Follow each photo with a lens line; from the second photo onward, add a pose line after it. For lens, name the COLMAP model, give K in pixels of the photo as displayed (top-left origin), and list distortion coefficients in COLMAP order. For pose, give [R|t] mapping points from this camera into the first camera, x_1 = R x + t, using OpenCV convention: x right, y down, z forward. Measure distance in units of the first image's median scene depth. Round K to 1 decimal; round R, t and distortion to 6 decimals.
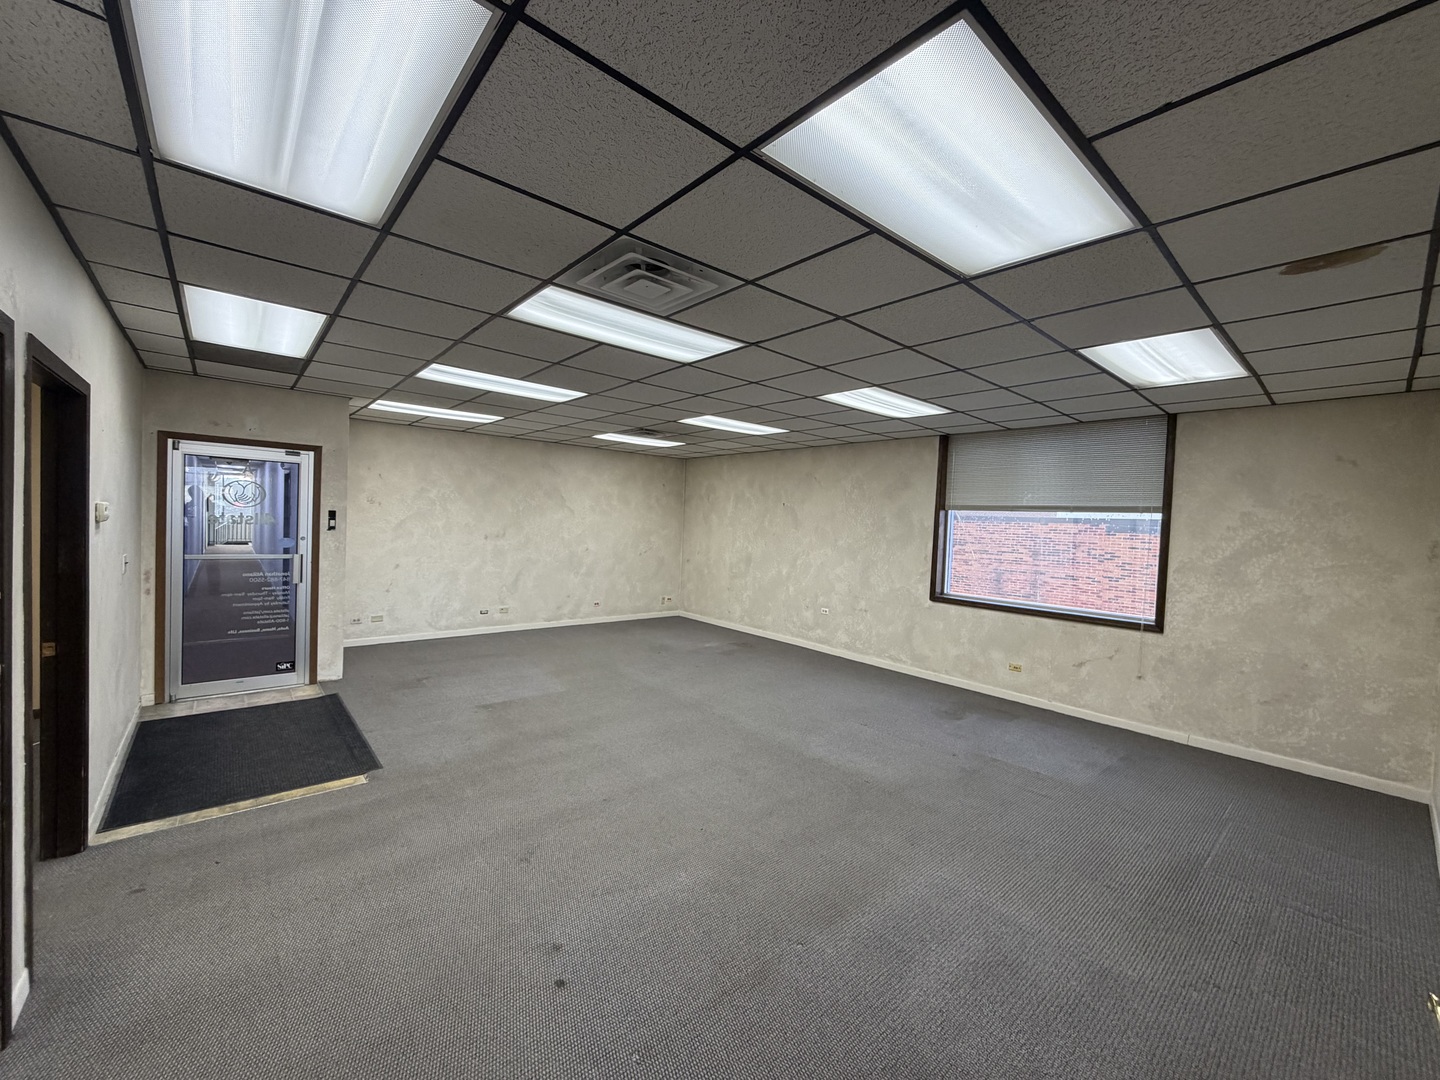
lens RADIAL K [[573.3, 0, 716.6], [0, 573.3, 538.1], [0, 0, 1]] dist [-0.001871, 0.000511]
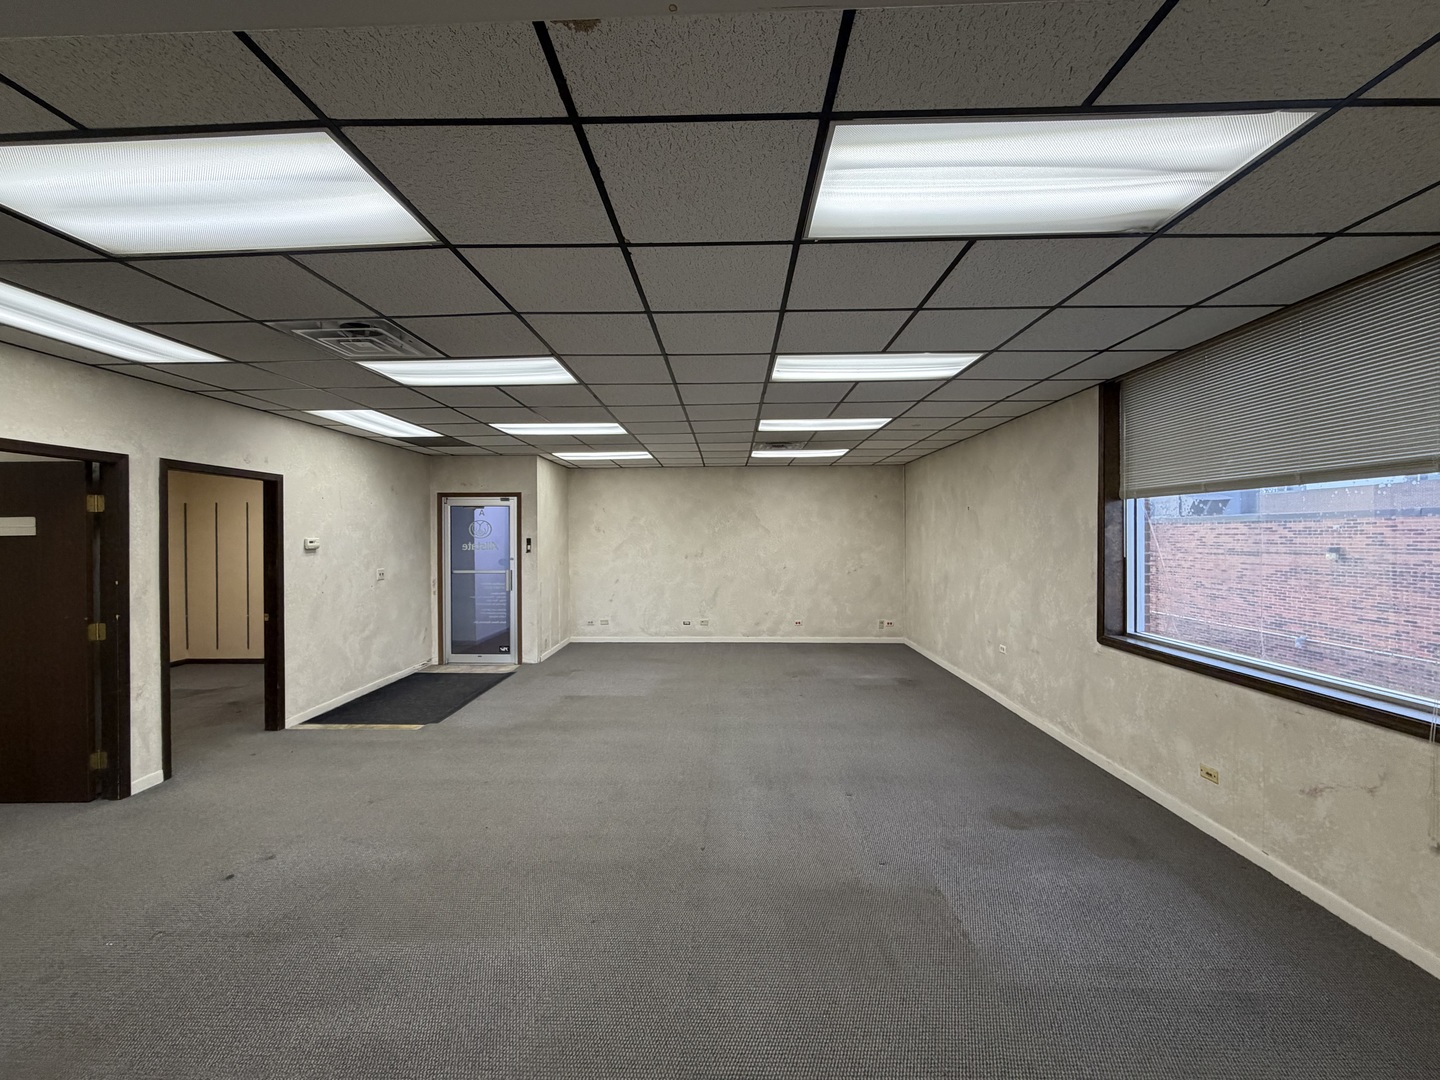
lens RADIAL K [[573.3, 0, 715.1], [0, 573.3, 539.5], [0, 0, 1]] dist [-0.001871, 0.000511]
pose [[0.742474, -0.037625, -0.668817, 0.492014], [0.013176, 0.999048, -0.041576, 0.015142], [0.669745, 0.022057, 0.742263, 0.239661]]
